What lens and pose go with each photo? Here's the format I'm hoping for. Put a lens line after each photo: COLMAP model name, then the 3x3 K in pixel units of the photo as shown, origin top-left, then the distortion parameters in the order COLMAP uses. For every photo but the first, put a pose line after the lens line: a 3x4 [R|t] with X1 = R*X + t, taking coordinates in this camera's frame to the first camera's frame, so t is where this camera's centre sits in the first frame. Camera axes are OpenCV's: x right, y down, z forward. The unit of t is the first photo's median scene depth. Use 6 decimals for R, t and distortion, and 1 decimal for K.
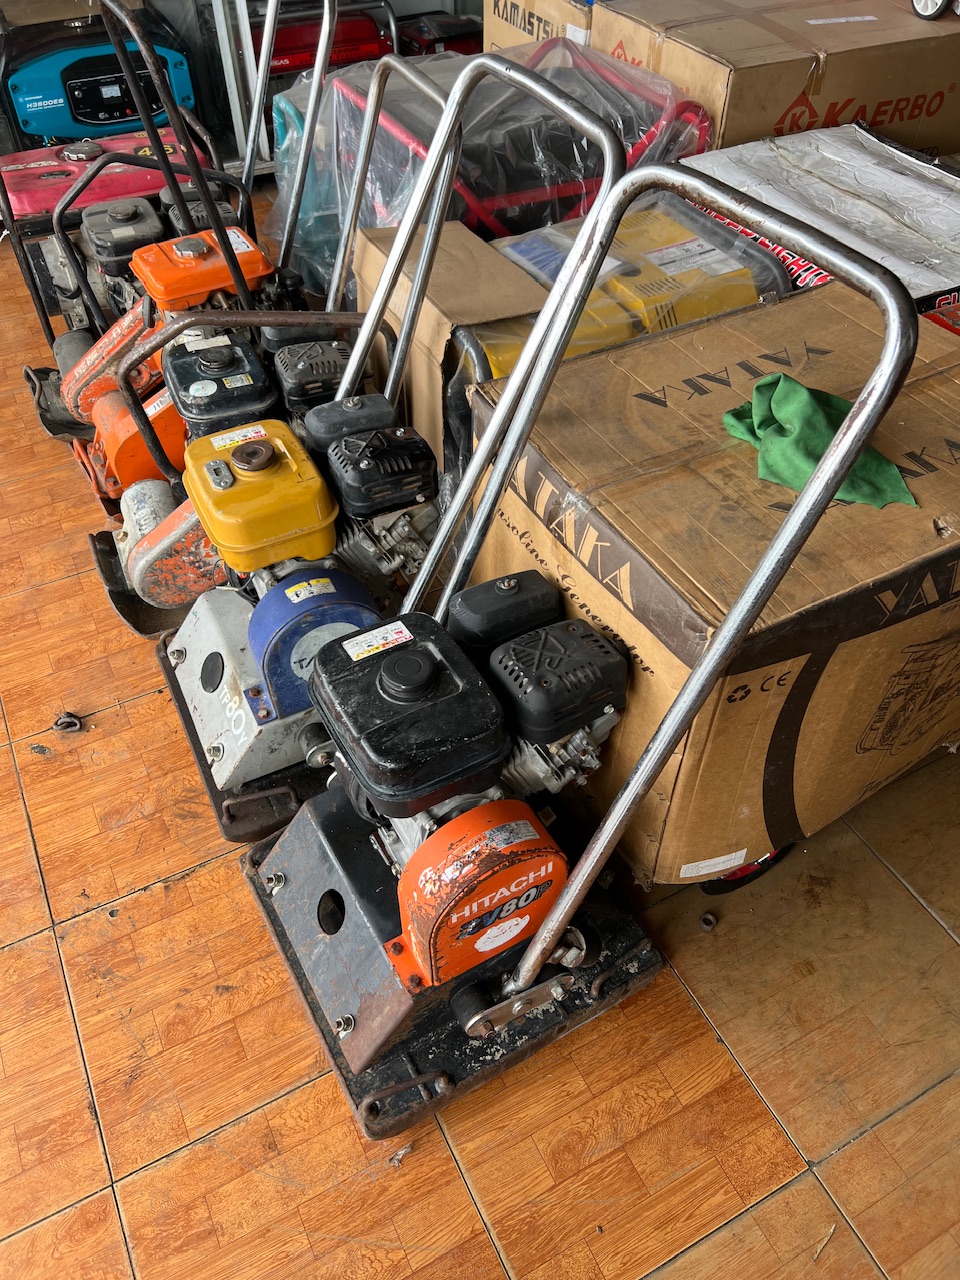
lens RADIAL K [[943.9, 0, 480.0], [0, 943.9, 640.0], [0, 0, 1]] dist [-0.045523, -0.004568]
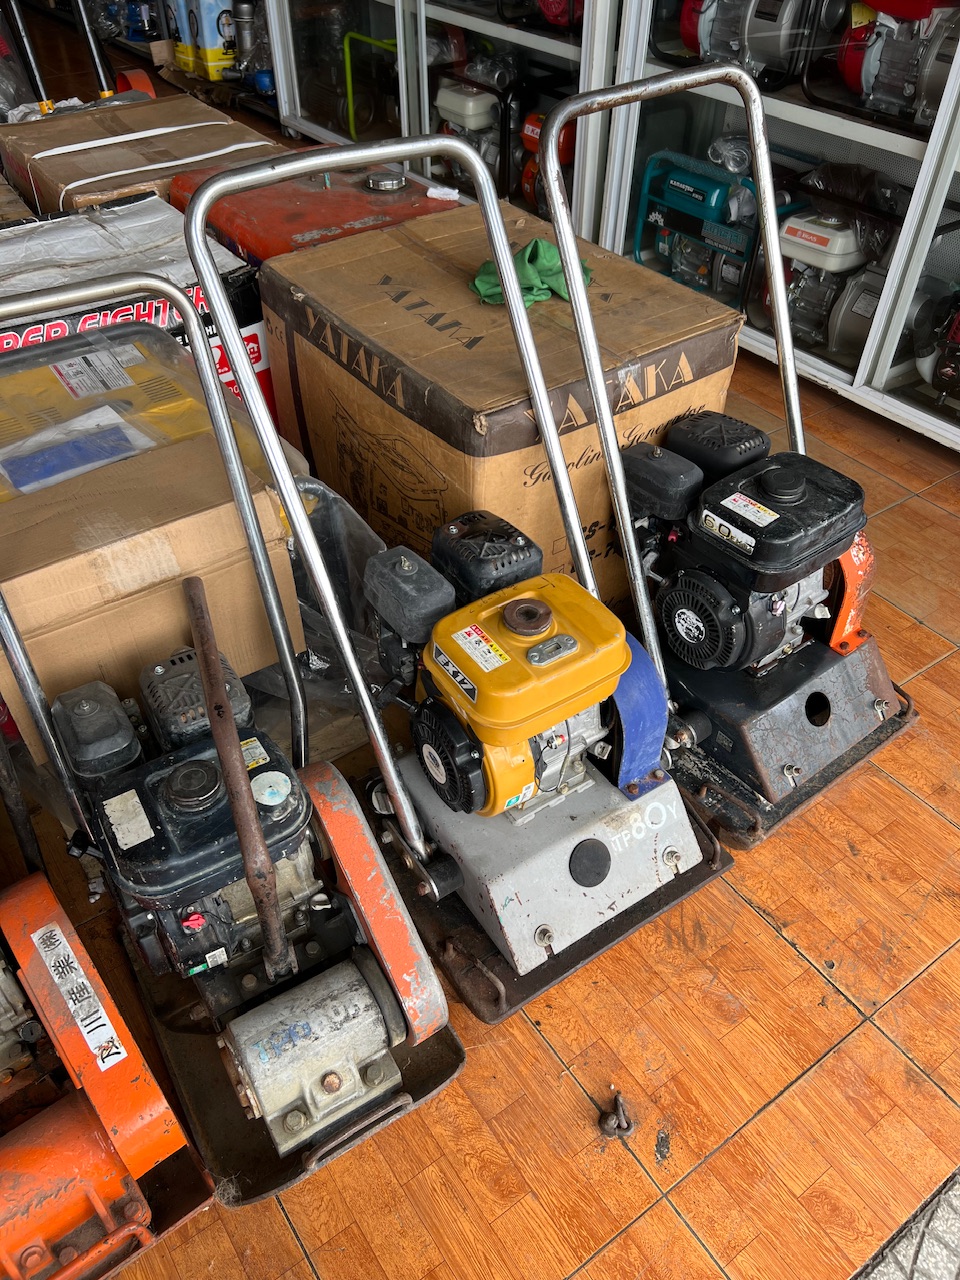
lens RADIAL K [[934.0, 0, 466.5], [0, 934.0, 688.7], [0, 0, 1]] dist [-0.004825, -0.058344]
pose [[-0.124495, -0.700229, 0.702980, -0.812873], [0.723114, 0.421105, 0.547519, -0.625839], [-0.679417, 0.576498, 0.453919, 0.639153]]
